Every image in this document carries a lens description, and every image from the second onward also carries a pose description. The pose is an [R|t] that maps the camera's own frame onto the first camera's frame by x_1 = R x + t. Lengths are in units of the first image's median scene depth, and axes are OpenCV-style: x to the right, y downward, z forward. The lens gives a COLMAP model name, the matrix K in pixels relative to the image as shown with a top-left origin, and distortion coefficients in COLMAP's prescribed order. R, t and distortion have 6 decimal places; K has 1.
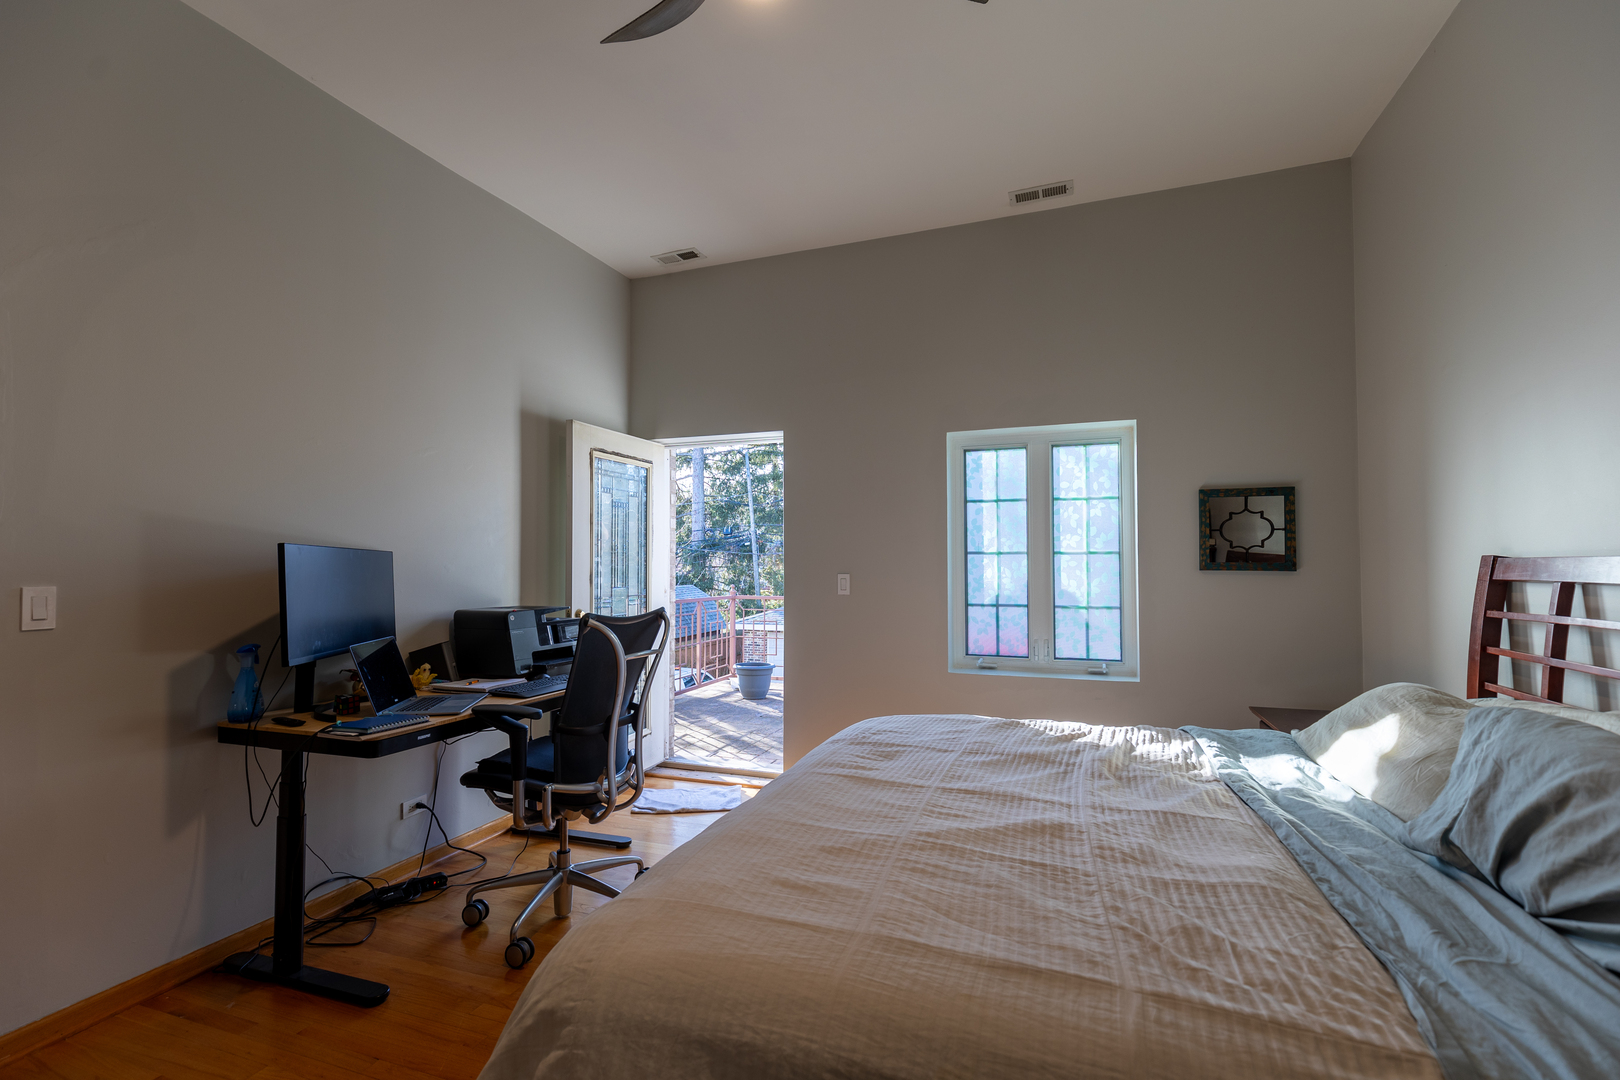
lens RADIAL K [[726.7, 0, 811.8], [0, 726.7, 545.9], [0, 0, 1]] dist [0.012155, -0.003685]
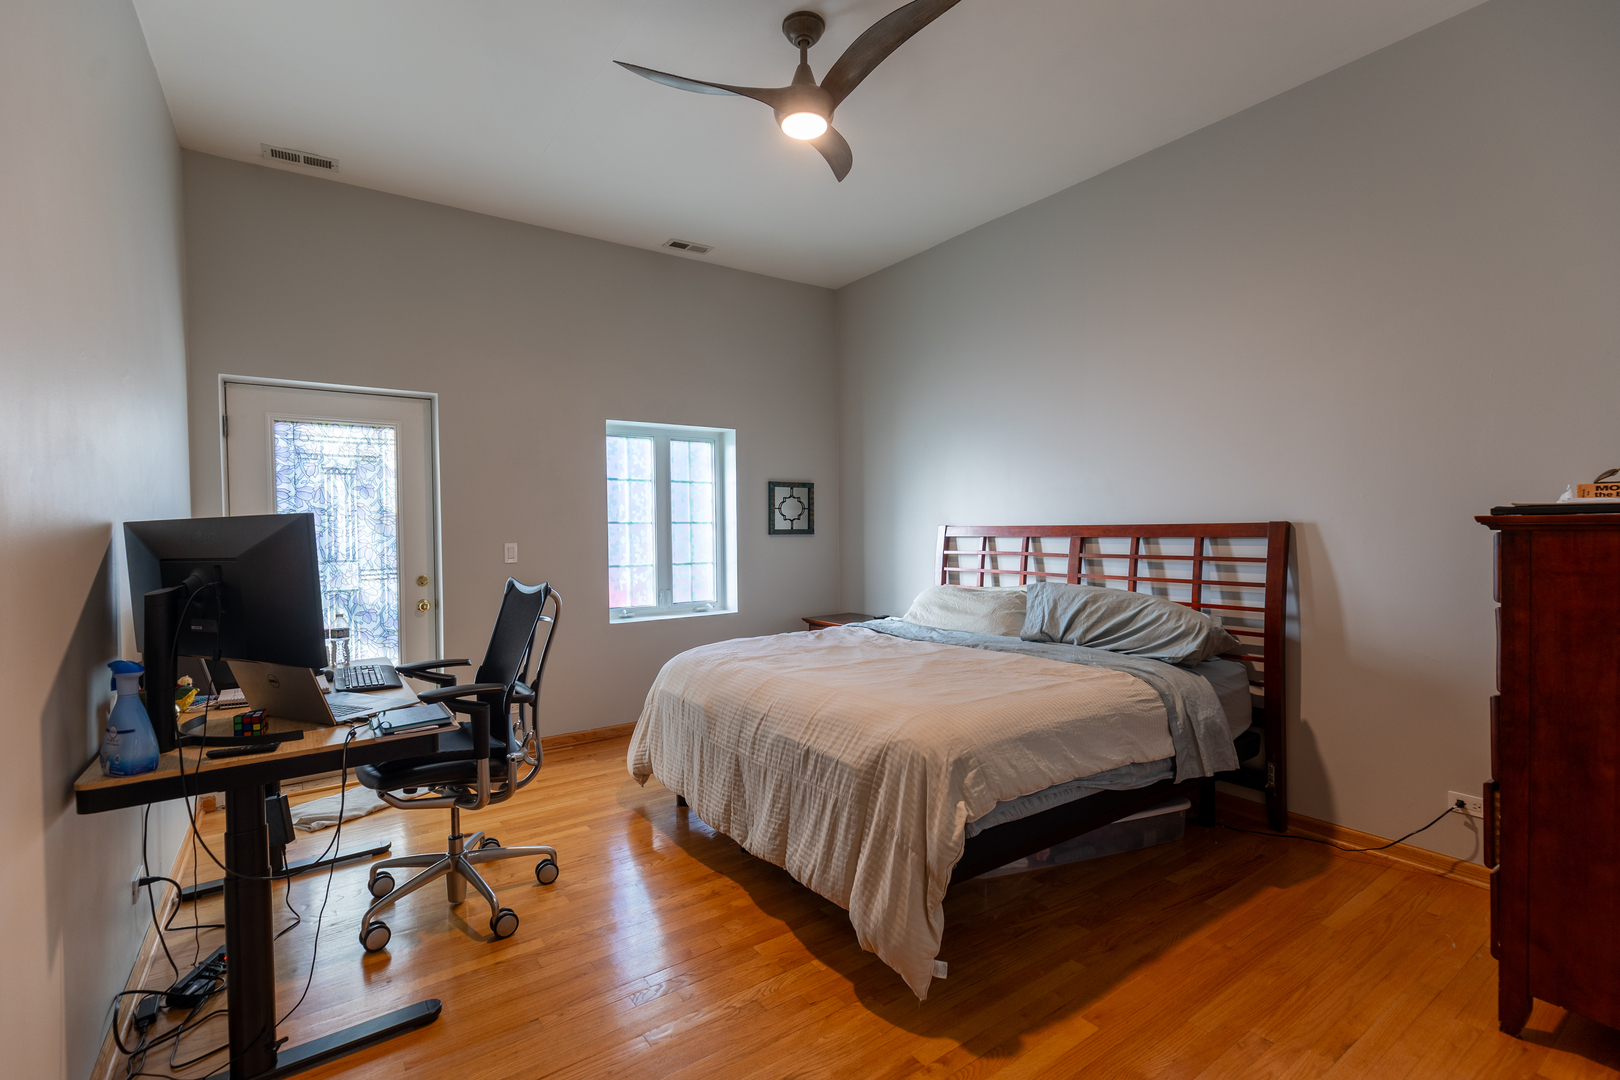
lens RADIAL K [[726.7, 0, 815.1], [0, 726.7, 537.5], [0, 0, 1]] dist [0.012155, -0.003685]
pose [[0.567211, -0.015942, 0.823419, -0.631455], [-0.011604, 0.999559, 0.027345, -0.002705], [-0.823491, -0.025065, 0.566775, 0.063781]]
